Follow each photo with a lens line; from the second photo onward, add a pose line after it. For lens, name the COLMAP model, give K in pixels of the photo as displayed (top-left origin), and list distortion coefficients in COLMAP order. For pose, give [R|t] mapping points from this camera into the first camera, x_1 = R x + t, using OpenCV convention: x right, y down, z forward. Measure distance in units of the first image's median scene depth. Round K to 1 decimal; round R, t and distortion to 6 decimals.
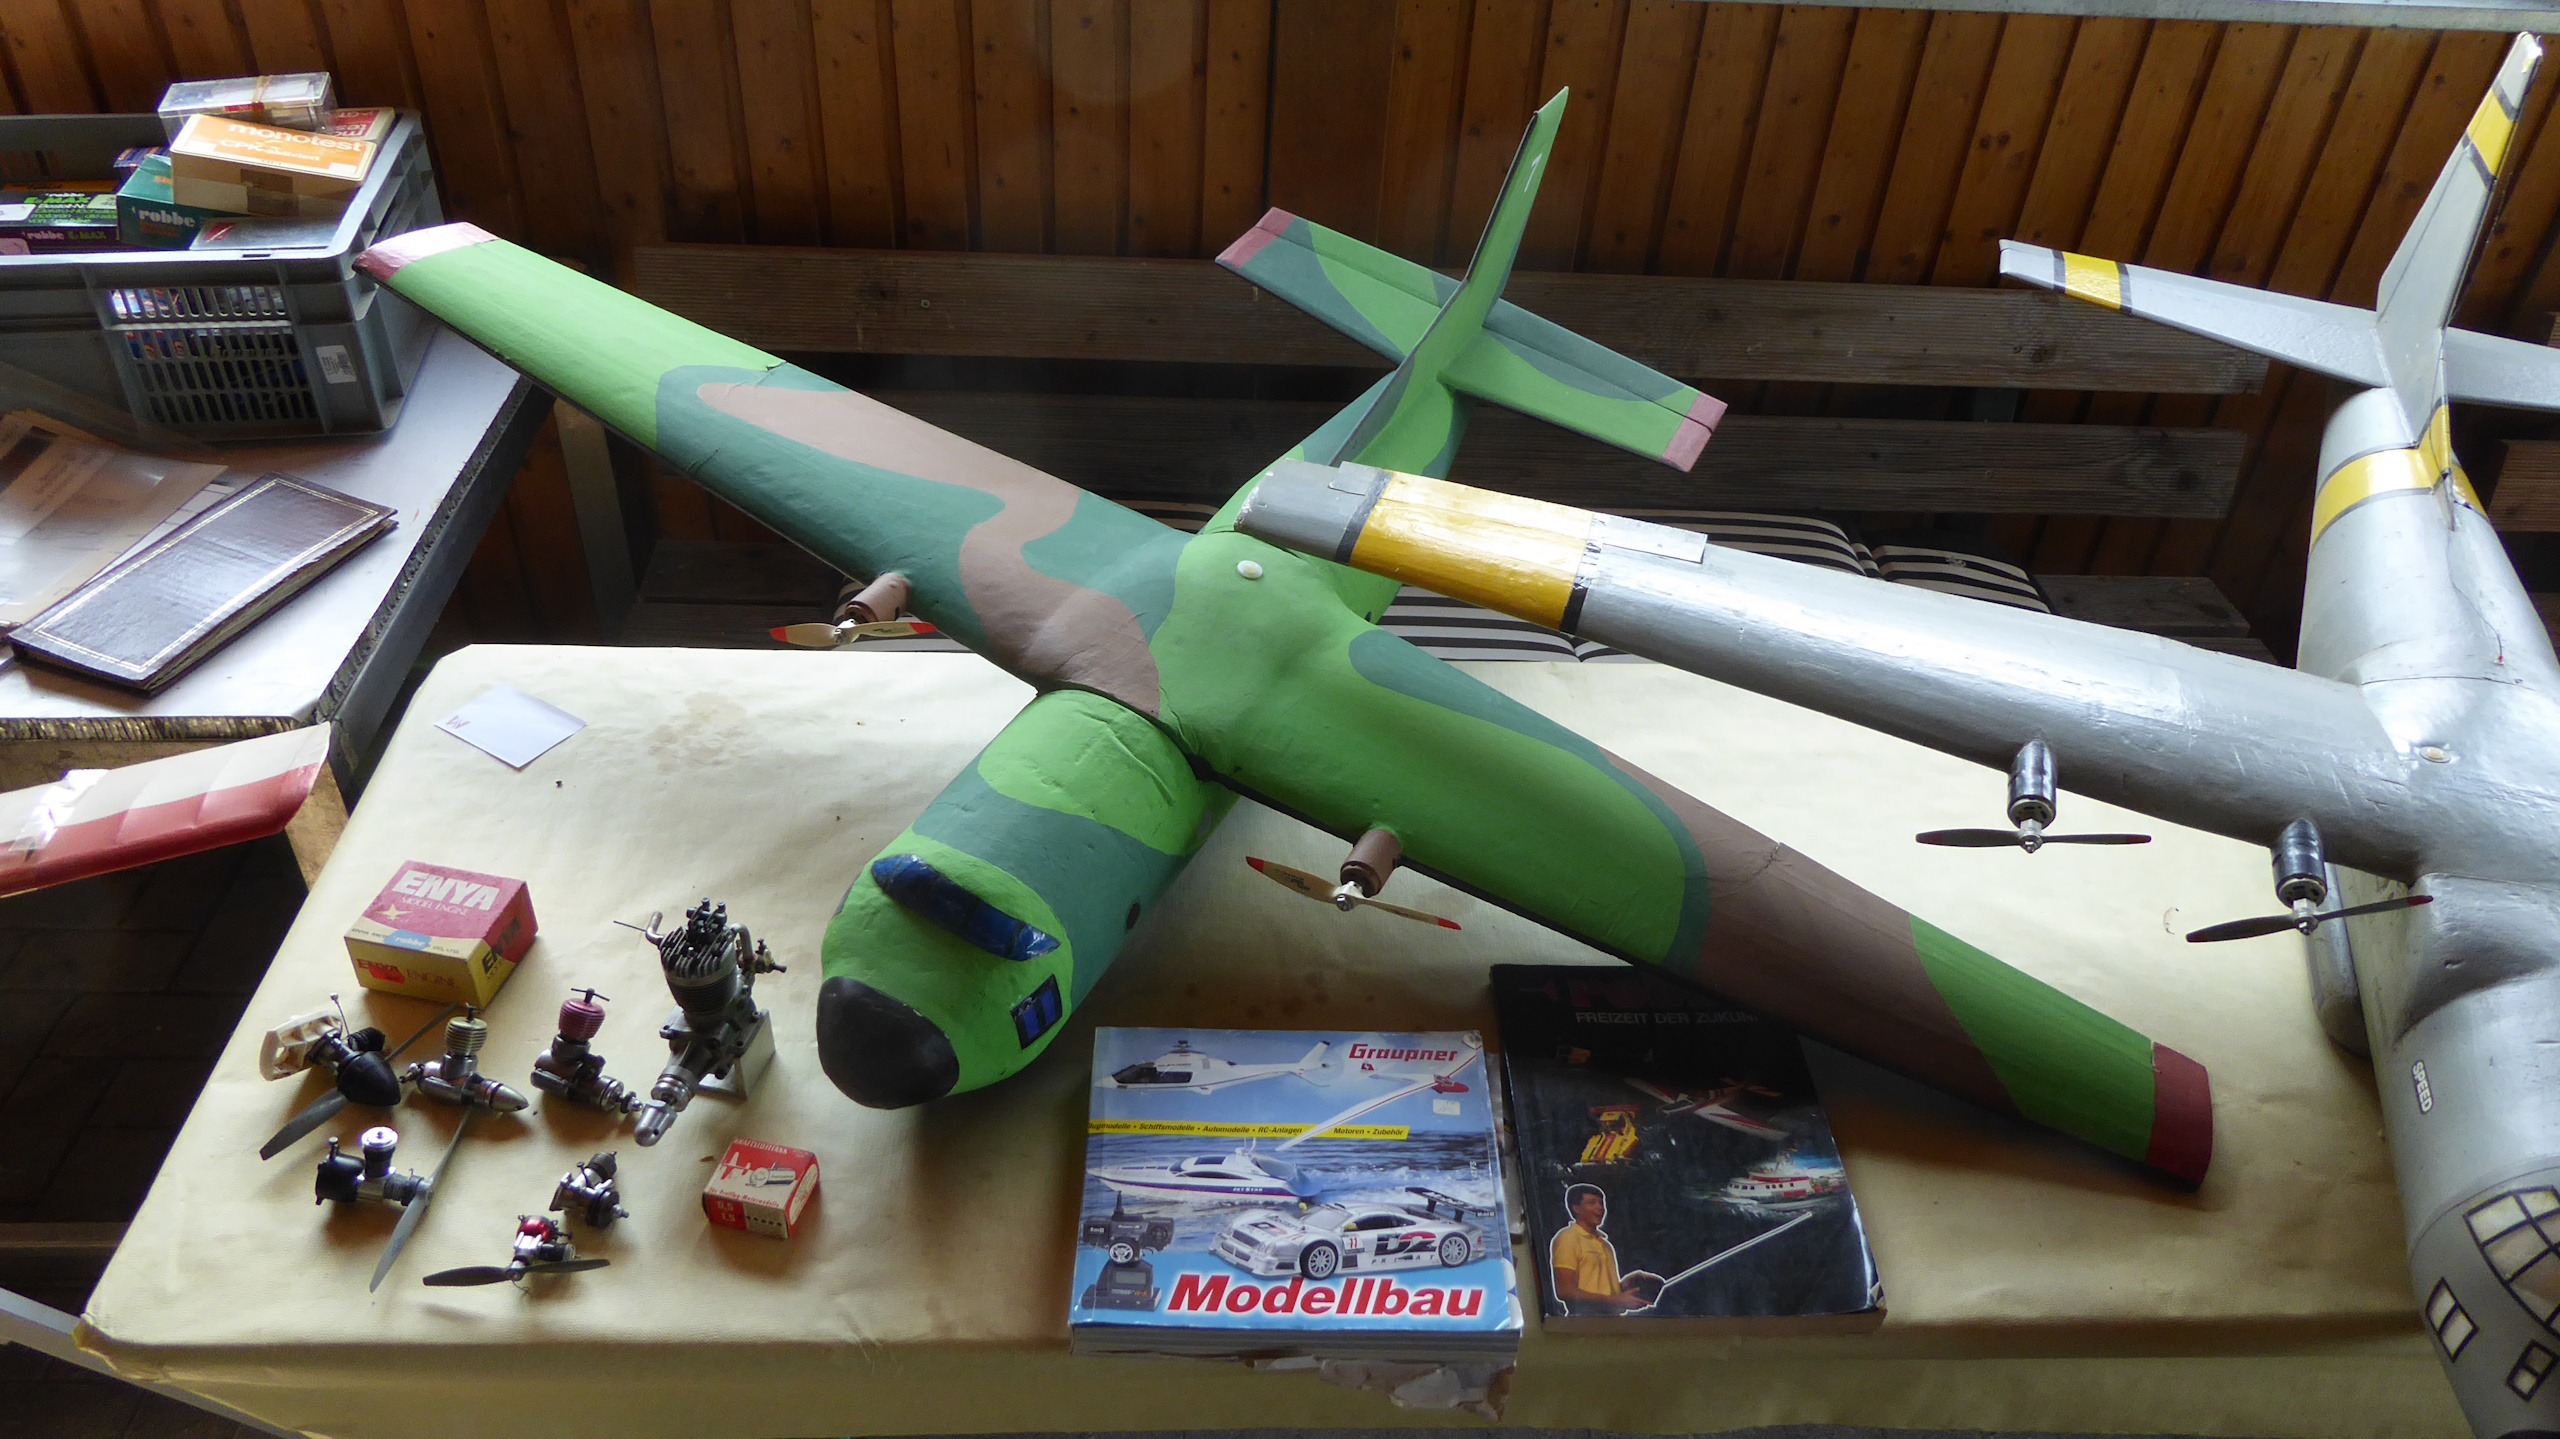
lens RADIAL K [[1867.5, 0, 1280.0], [0, 1867.5, 719.5], [0, 0, 1]] dist [-0.006144, -0.001241]
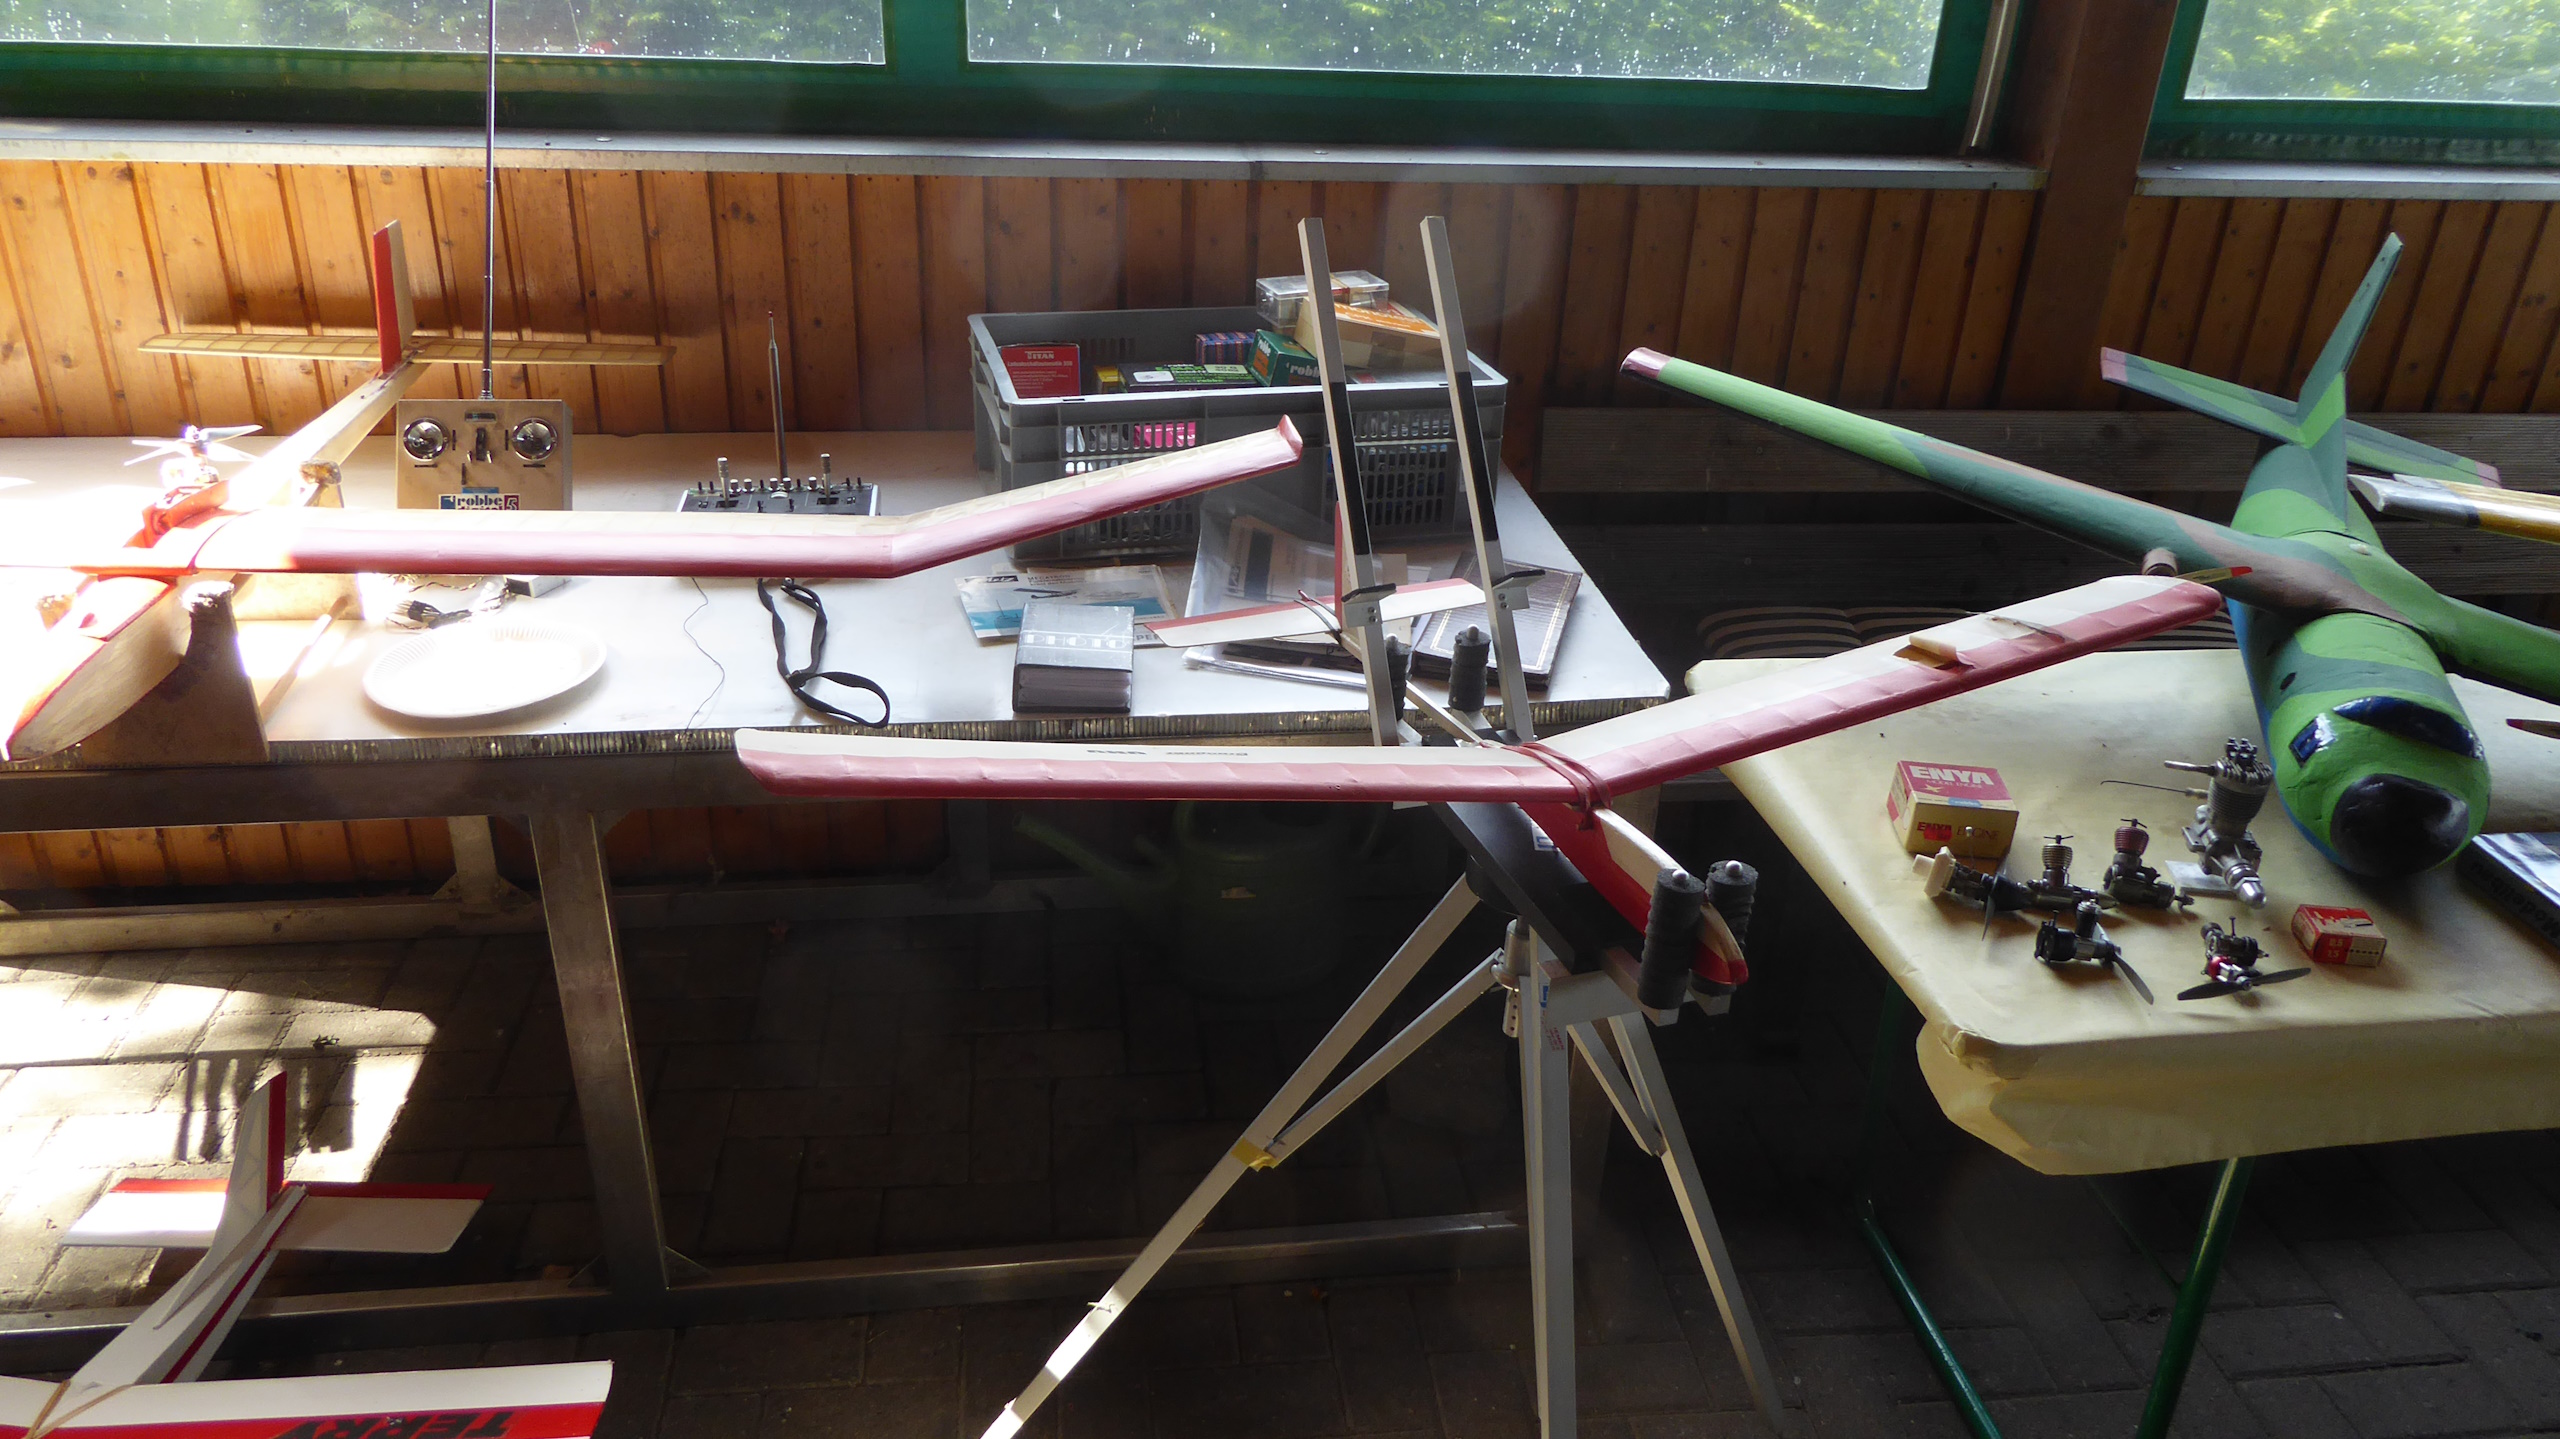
lens RADIAL K [[1867.5, 0, 1280.0], [0, 1867.5, 719.5], [0, 0, 1]] dist [-0.006144, -0.001241]
pose [[0.994922, -0.052745, 0.085720, -0.639766], [0.068227, 0.979577, -0.189141, 0.168341], [-0.073993, 0.194029, 0.978201, -0.153177]]
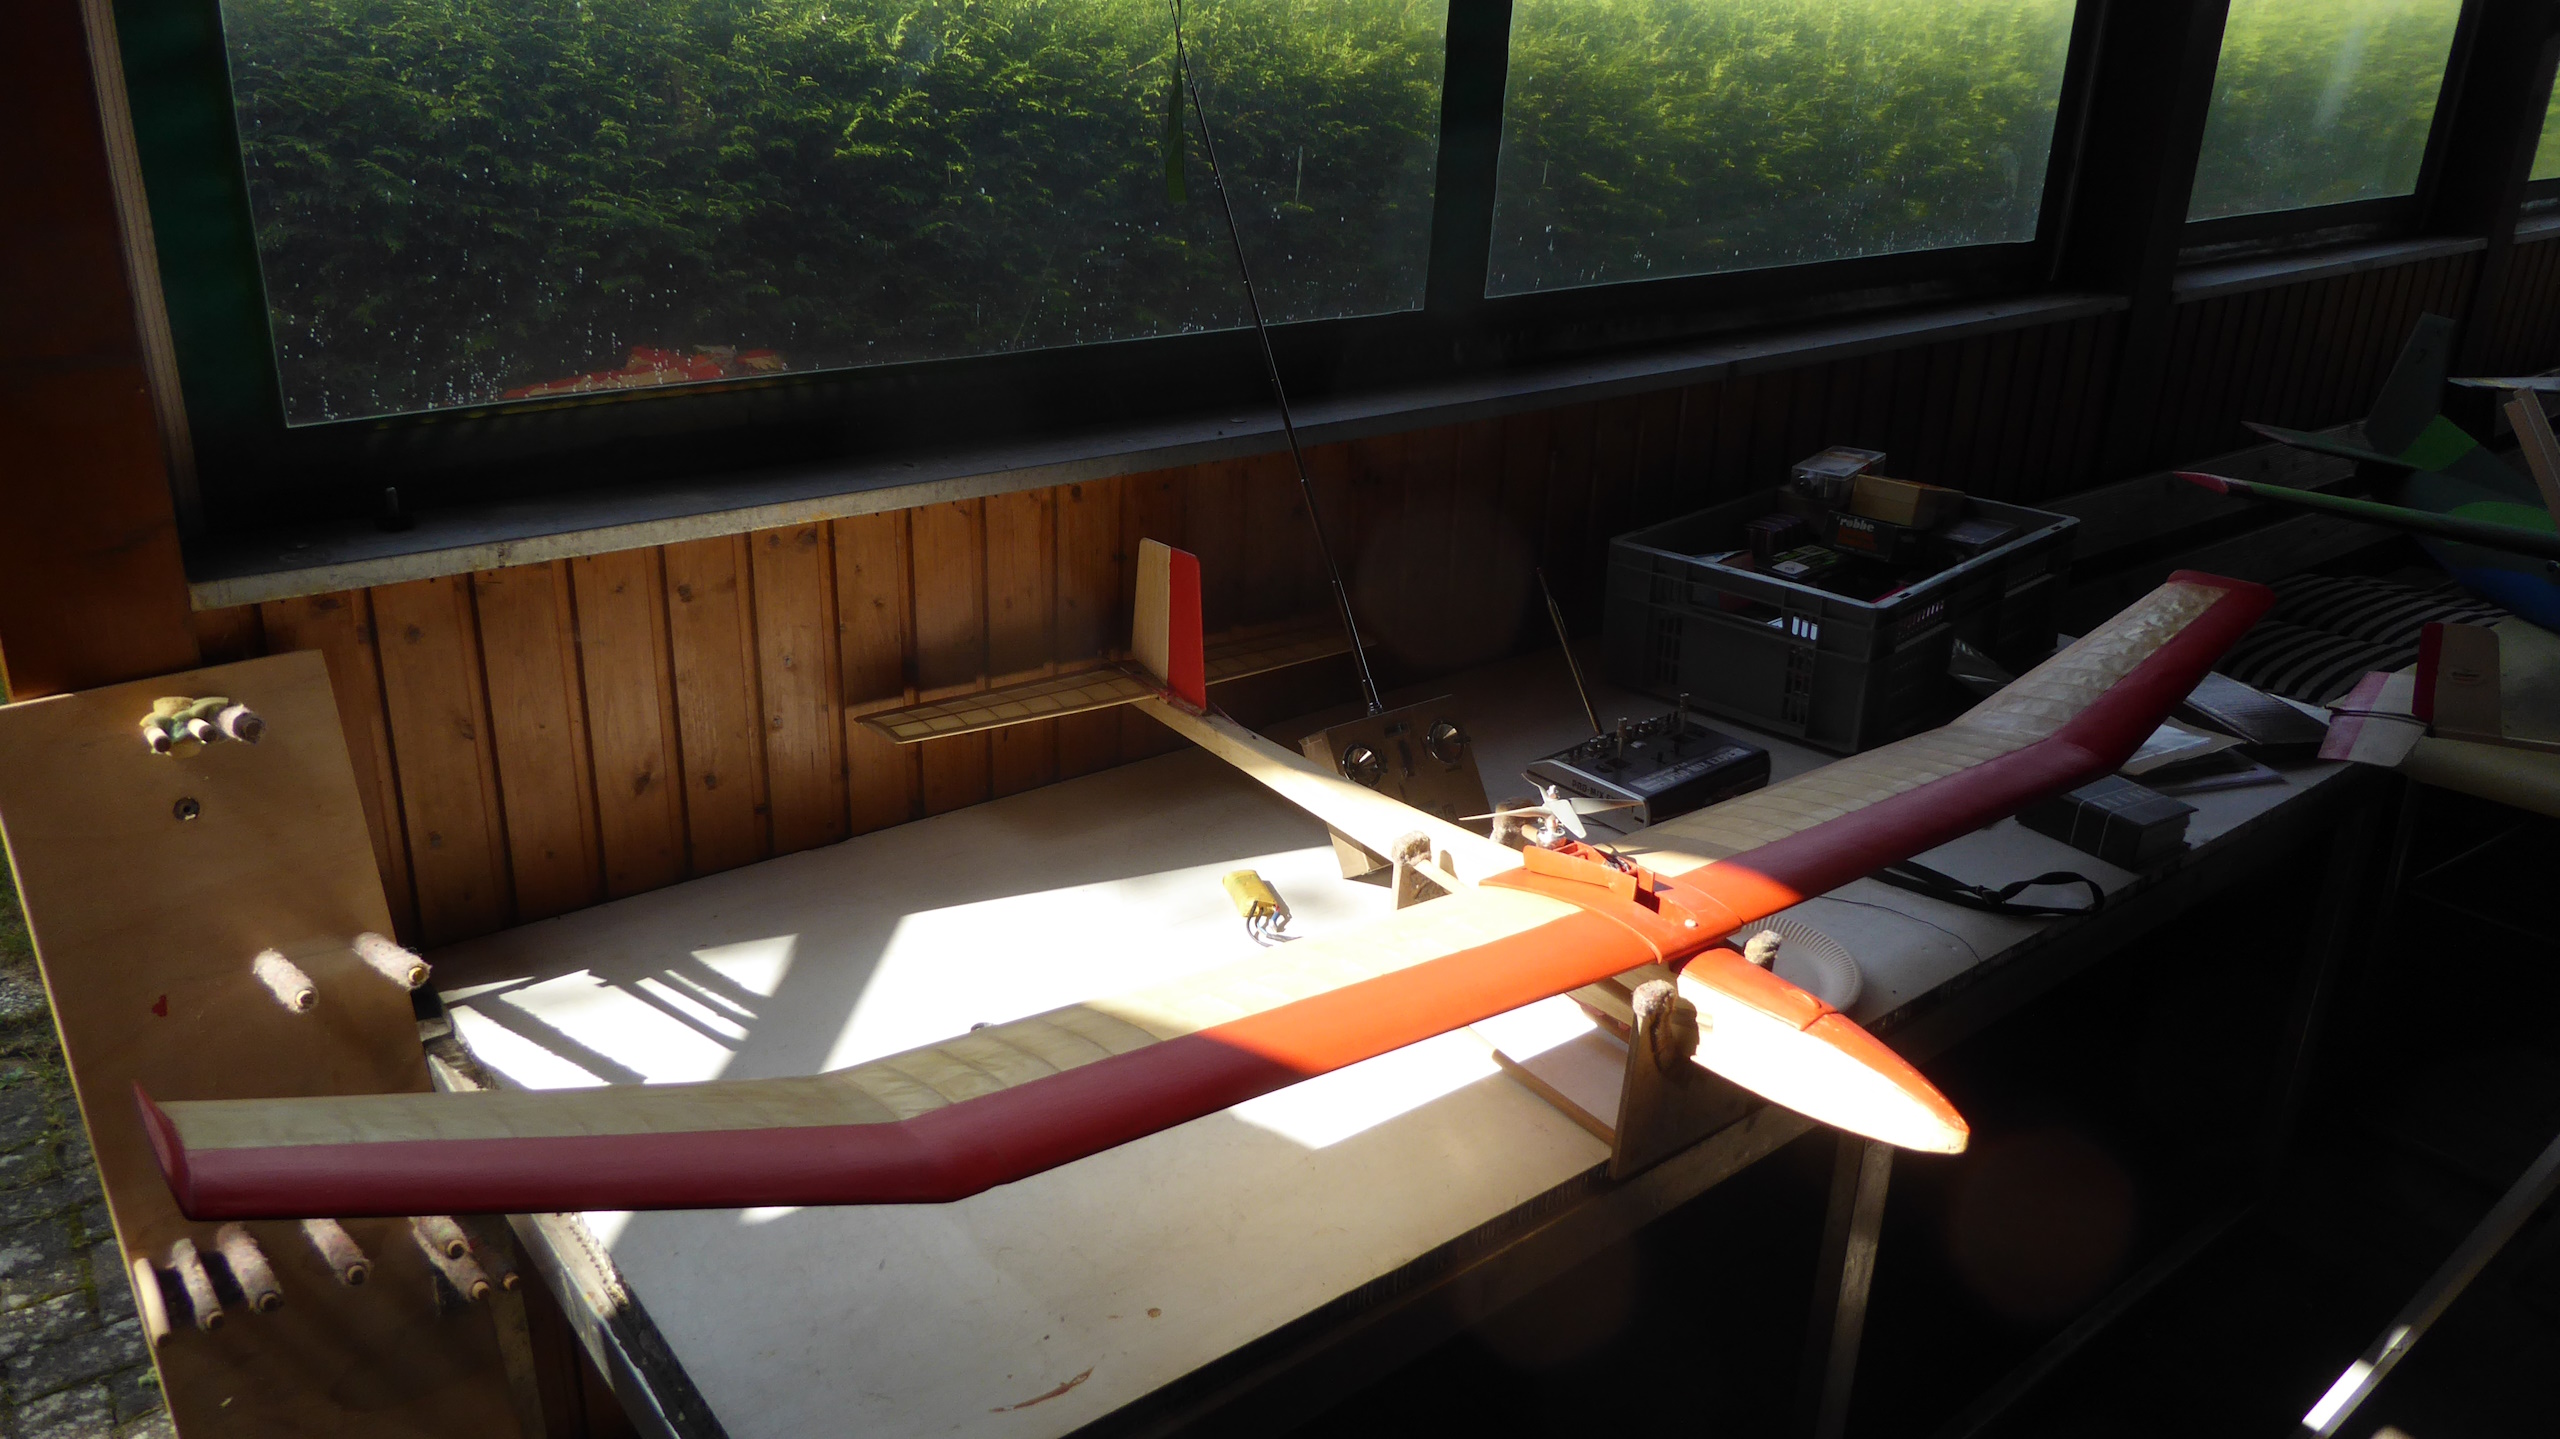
lens RADIAL K [[1867.5, 0, 1280.0], [0, 1867.5, 719.5], [0, 0, 1]] dist [-0.006144, -0.001241]
pose [[0.816840, -0.241616, 0.523826, -1.481423], [0.373096, 0.913843, -0.160283, -0.084918], [-0.439967, 0.326363, 0.836610, 0.083533]]
